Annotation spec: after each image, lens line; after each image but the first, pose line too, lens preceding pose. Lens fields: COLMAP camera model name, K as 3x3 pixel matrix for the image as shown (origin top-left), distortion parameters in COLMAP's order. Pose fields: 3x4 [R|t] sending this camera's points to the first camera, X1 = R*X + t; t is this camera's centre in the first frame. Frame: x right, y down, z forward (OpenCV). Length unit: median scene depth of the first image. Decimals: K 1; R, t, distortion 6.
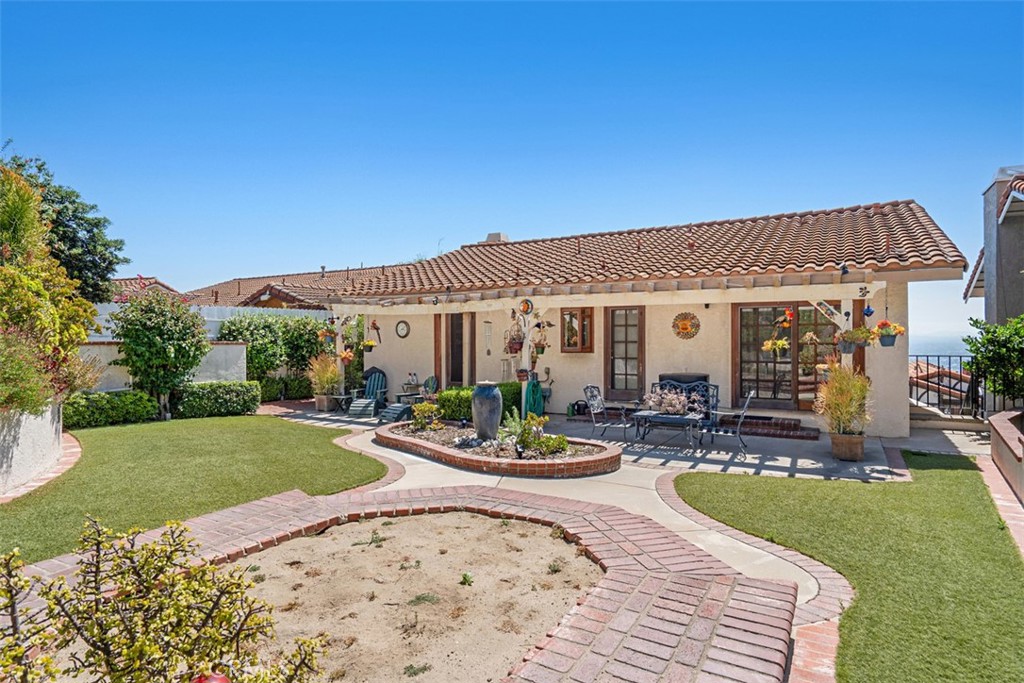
lens RADIAL K [[575.8, 0, 512.0], [0, 575.8, 341.5], [0, 0, 1]] dist [-0.001073, -0.000683]
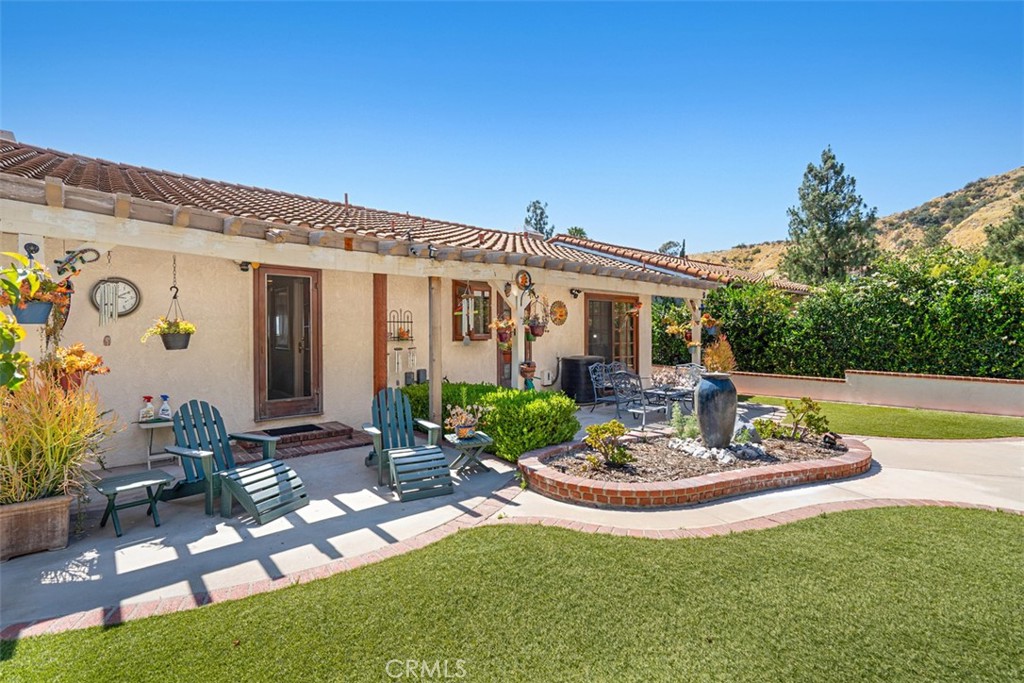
lens RADIAL K [[463.4, 0, 512.0], [0, 463.4, 341.5], [0, 0, 1]] dist [-0.001571, -0.000043]
pose [[0.325695, -0.018542, 0.945293, -0.516496], [0.008721, 0.999824, 0.016607, 0.010277], [-0.945435, 0.002835, 0.325799, 0.750431]]
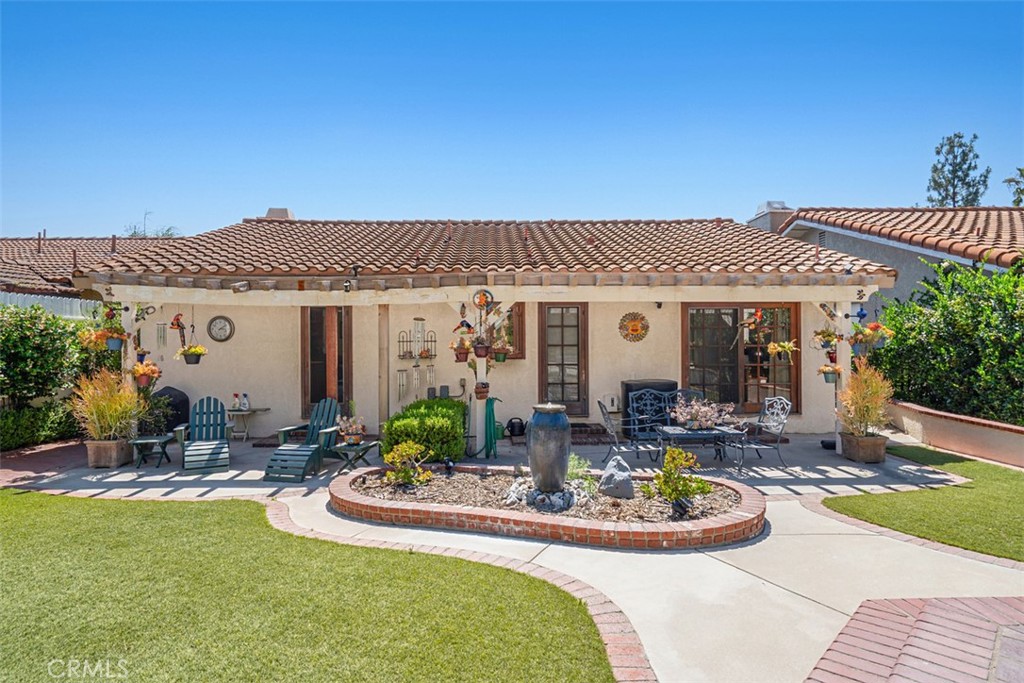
lens RADIAL K [[575.8, 0, 512.0], [0, 575.8, 341.5], [0, 0, 1]] dist [-0.001073, -0.000683]
pose [[0.851704, -0.002355, 0.524018, -0.309235], [0.006371, 0.999963, -0.005861, -0.000662], [-0.523985, 0.008331, 0.851687, 0.315530]]
